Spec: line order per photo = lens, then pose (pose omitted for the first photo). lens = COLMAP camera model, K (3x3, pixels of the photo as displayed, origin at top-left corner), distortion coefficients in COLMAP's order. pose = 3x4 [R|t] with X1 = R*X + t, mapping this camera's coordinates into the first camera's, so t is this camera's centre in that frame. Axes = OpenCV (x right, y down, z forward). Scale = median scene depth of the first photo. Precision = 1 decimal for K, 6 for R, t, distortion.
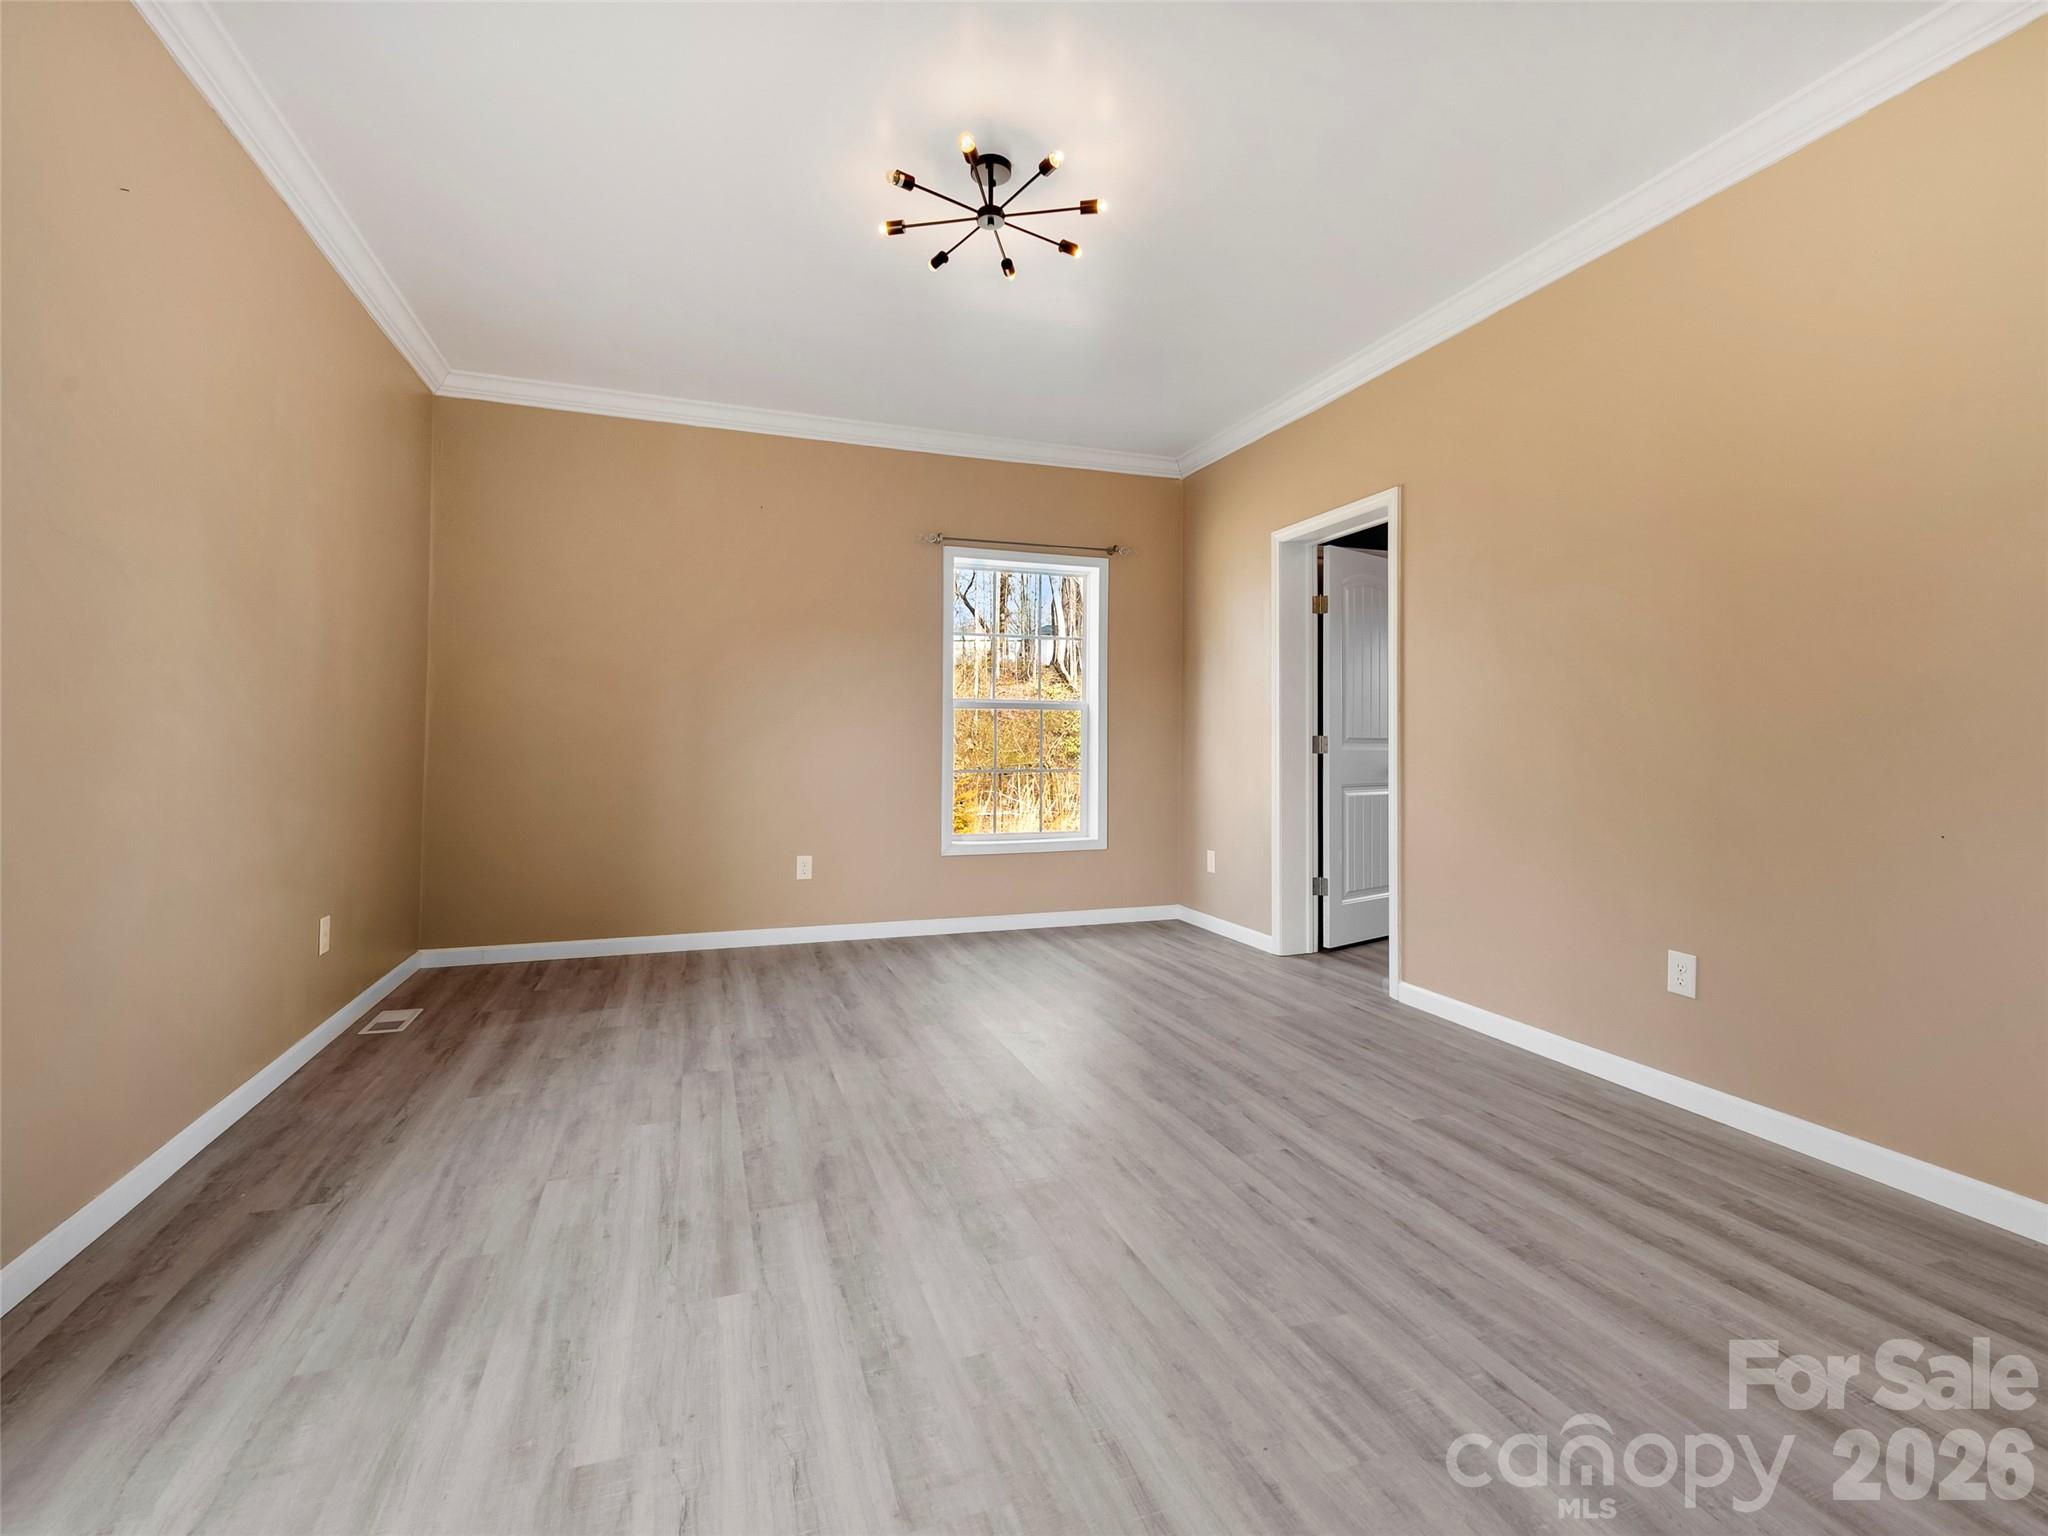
lens RADIAL K [[905.6, 0, 1015.8], [0, 905.6, 747.2], [0, 0, 1]] dist [0.017091, -0.005242]
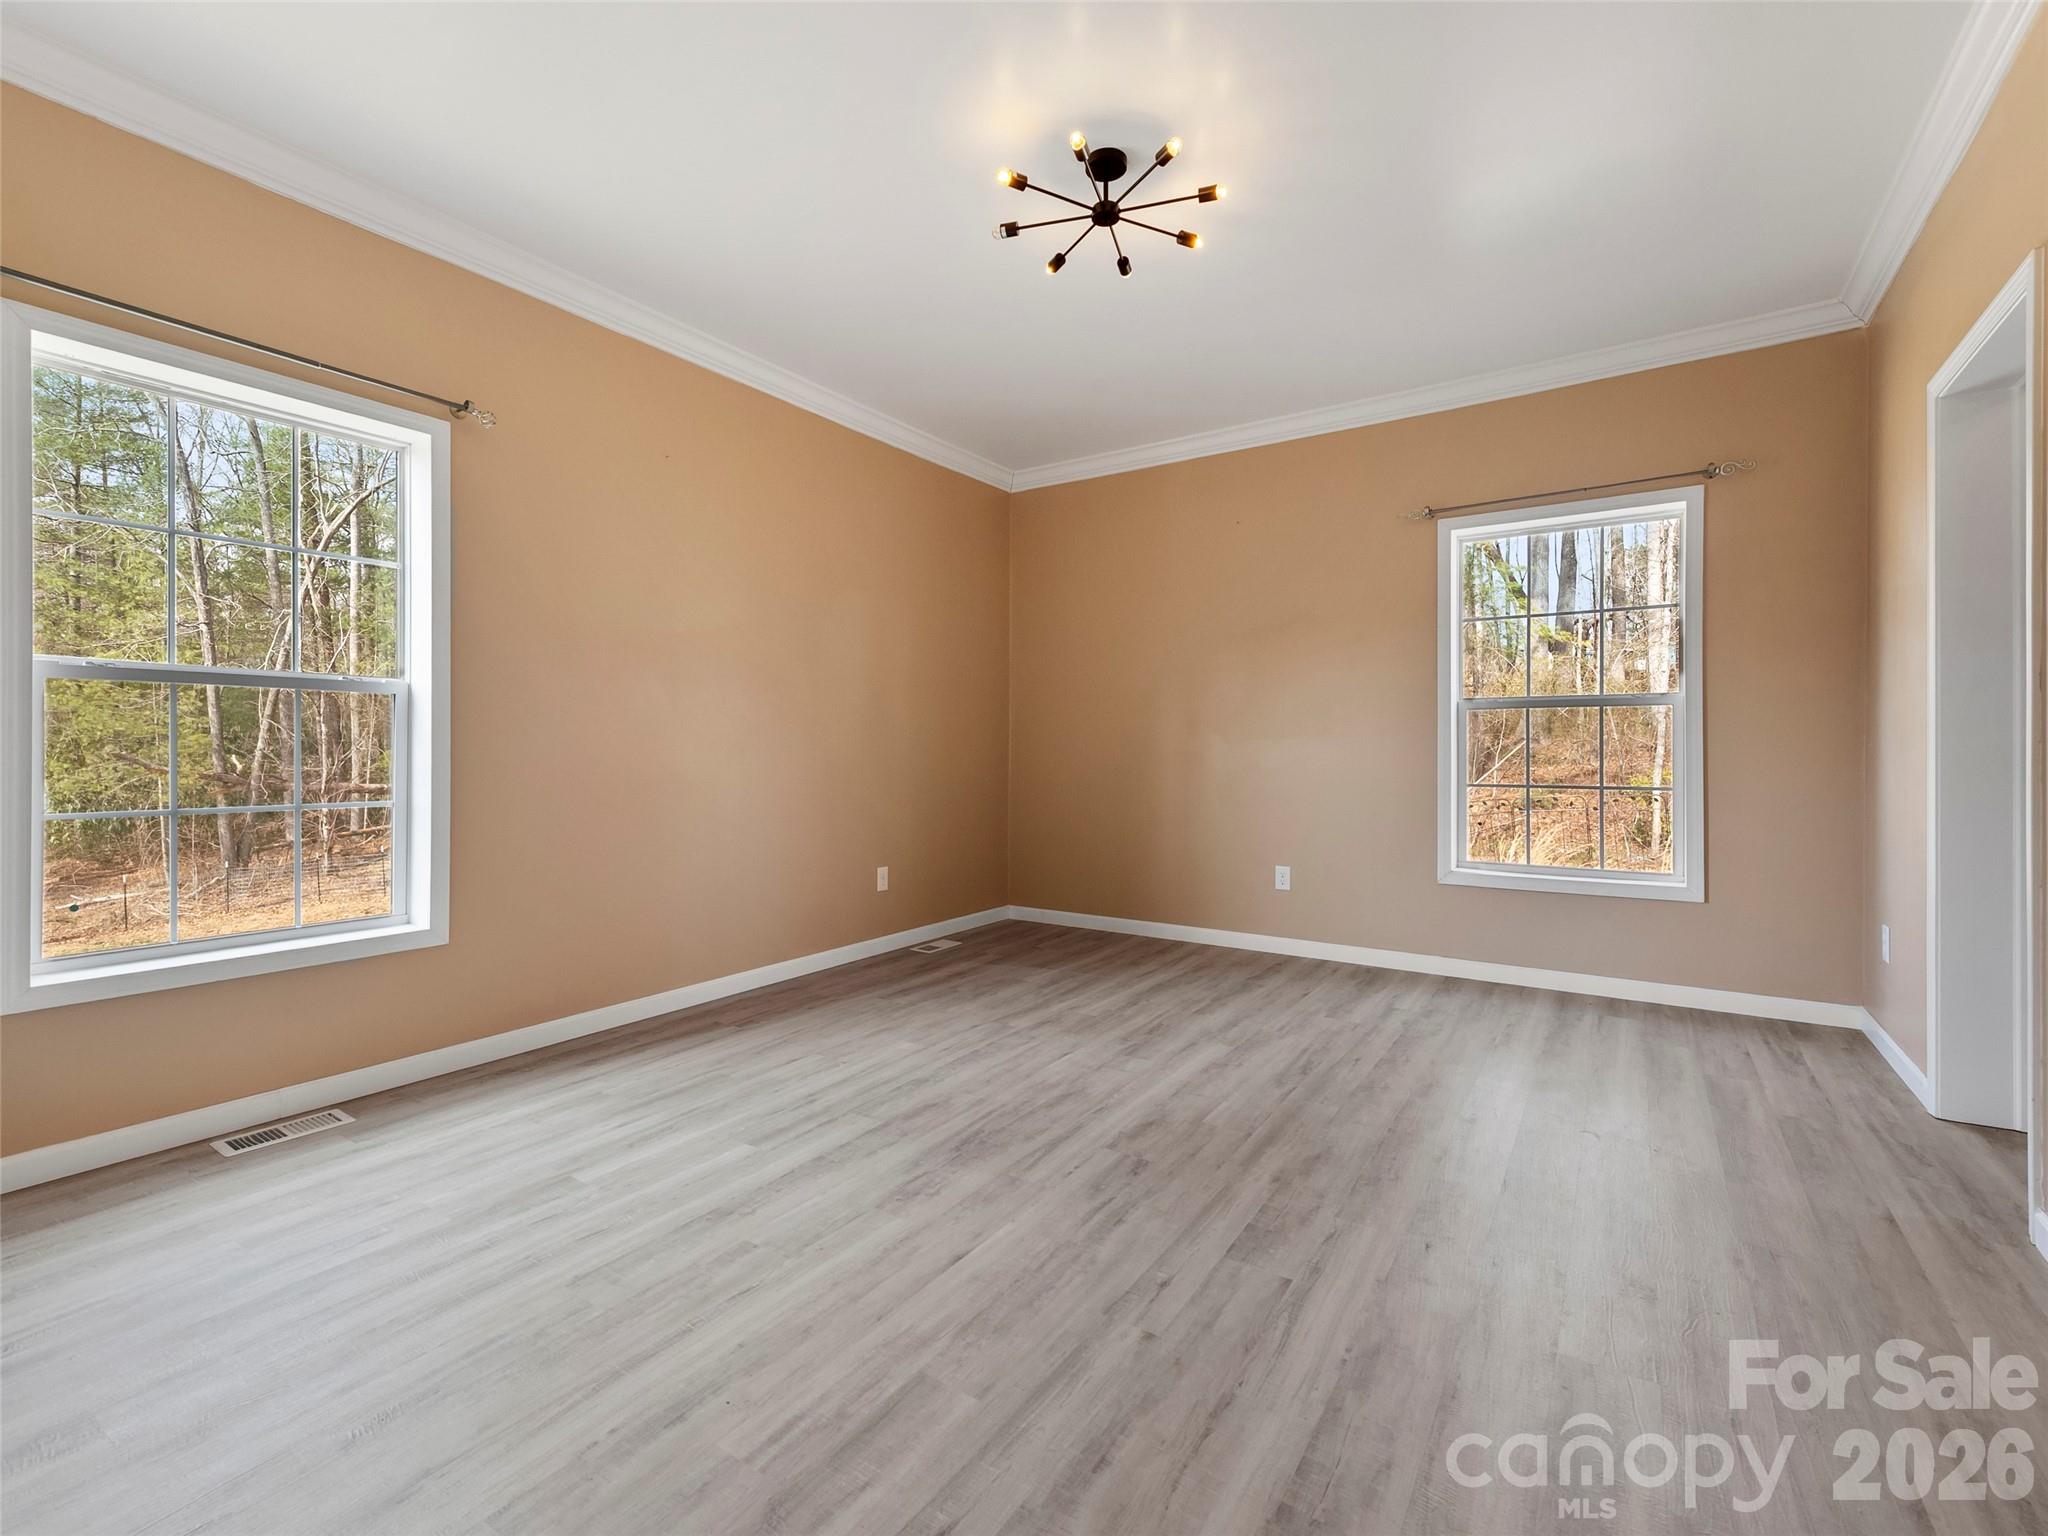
lens RADIAL K [[905.6, 0, 1024.0], [0, 905.6, 766.6], [0, 0, 1]] dist [0.017091, -0.005242]
pose [[0.608043, 0.011281, -0.793824, 0.729128], [-0.002284, 0.999920, 0.012461, 0.000635], [0.793901, -0.005764, 0.608020, 0.341562]]
